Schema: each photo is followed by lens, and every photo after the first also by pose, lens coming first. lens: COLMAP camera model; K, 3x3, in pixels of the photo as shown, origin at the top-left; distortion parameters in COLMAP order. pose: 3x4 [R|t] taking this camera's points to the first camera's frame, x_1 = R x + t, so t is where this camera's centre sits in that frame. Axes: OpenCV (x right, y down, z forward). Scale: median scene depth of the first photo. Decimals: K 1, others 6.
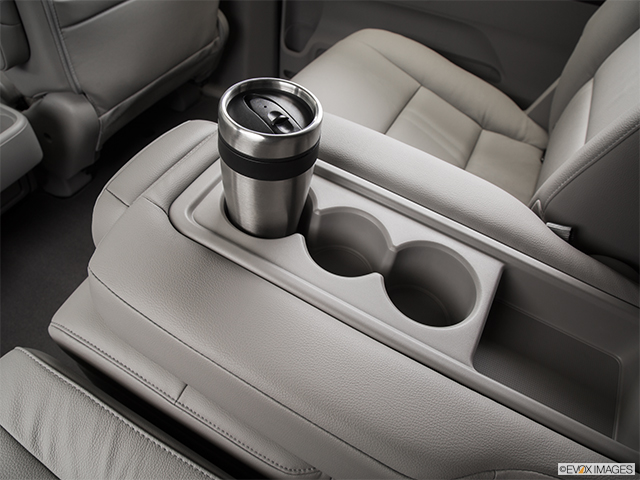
lens RADIAL K [[483.3, 0, 320.0], [0, 483.3, 240.0], [0, 0, 1]] dist [-0.129951, 0.065499]
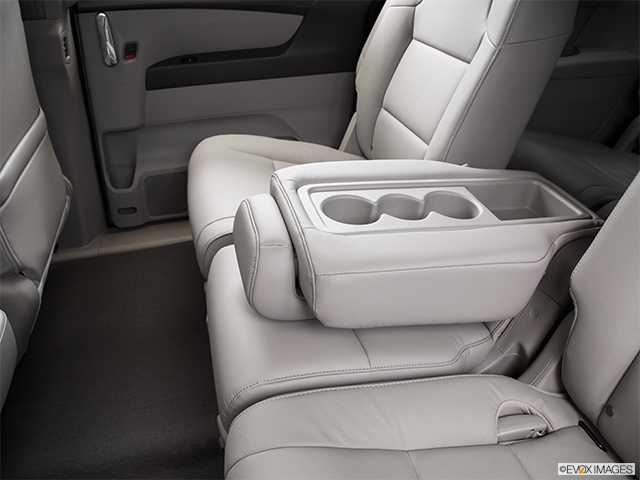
lens RADIAL K [[483.3, 0, 320.0], [0, 483.3, 240.0], [0, 0, 1]] dist [-0.129951, 0.065499]
pose [[0.742047, -0.411750, 0.528987, -0.549675], [0.524207, 0.848276, -0.075066, 0.036236], [-0.417819, 0.333002, 0.845303, -0.122715]]
